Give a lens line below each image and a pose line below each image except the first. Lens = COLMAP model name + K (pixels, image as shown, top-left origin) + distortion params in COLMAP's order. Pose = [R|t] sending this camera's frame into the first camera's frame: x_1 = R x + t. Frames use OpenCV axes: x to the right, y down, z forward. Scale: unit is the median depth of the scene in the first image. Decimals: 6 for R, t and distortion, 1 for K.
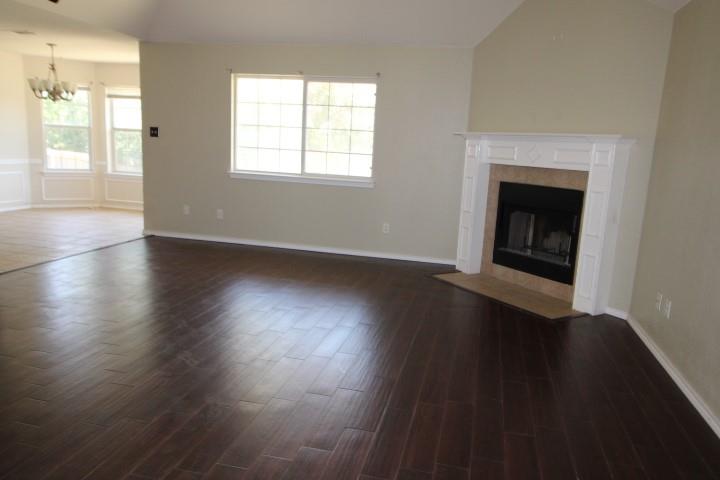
lens RADIAL K [[536.1, 0, 362.4], [0, 536.1, 240.9], [0, 0, 1]] dist [0.013015, -0.009247]
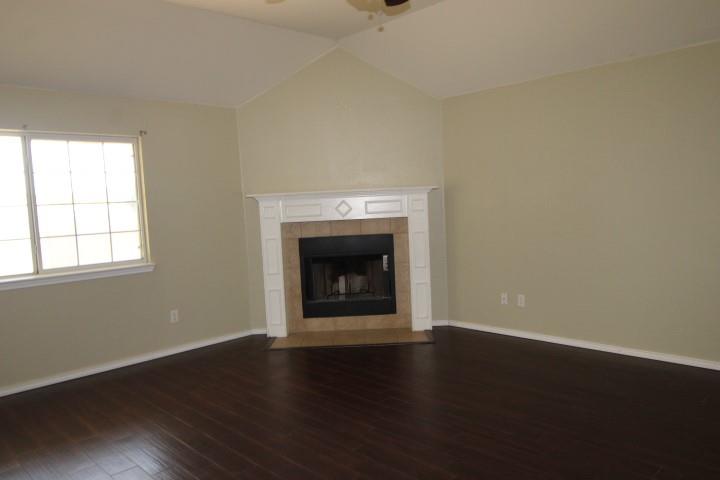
lens RADIAL K [[536.1, 0, 360.0], [0, 536.1, 239.0], [0, 0, 1]] dist [0.013015, -0.009247]
pose [[0.526606, -0.134318, 0.839431, -0.458475], [0.229017, 0.973347, 0.012075, -0.080032], [-0.818680, 0.185886, 0.543332, 0.289445]]
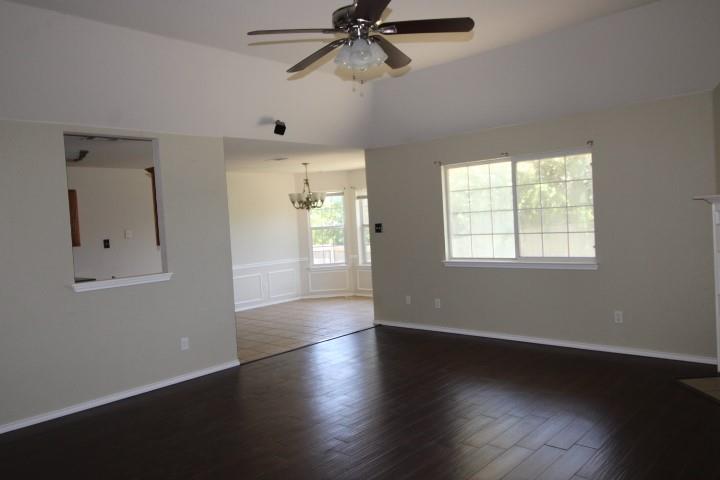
lens RADIAL K [[536.1, 0, 363.2], [0, 536.1, 238.1], [0, 0, 1]] dist [0.013015, -0.009247]
pose [[0.869296, -0.083142, -0.487250, 0.111253], [0.011716, 0.988941, -0.147845, -0.024819], [0.494153, 0.122812, 0.860657, 0.061260]]
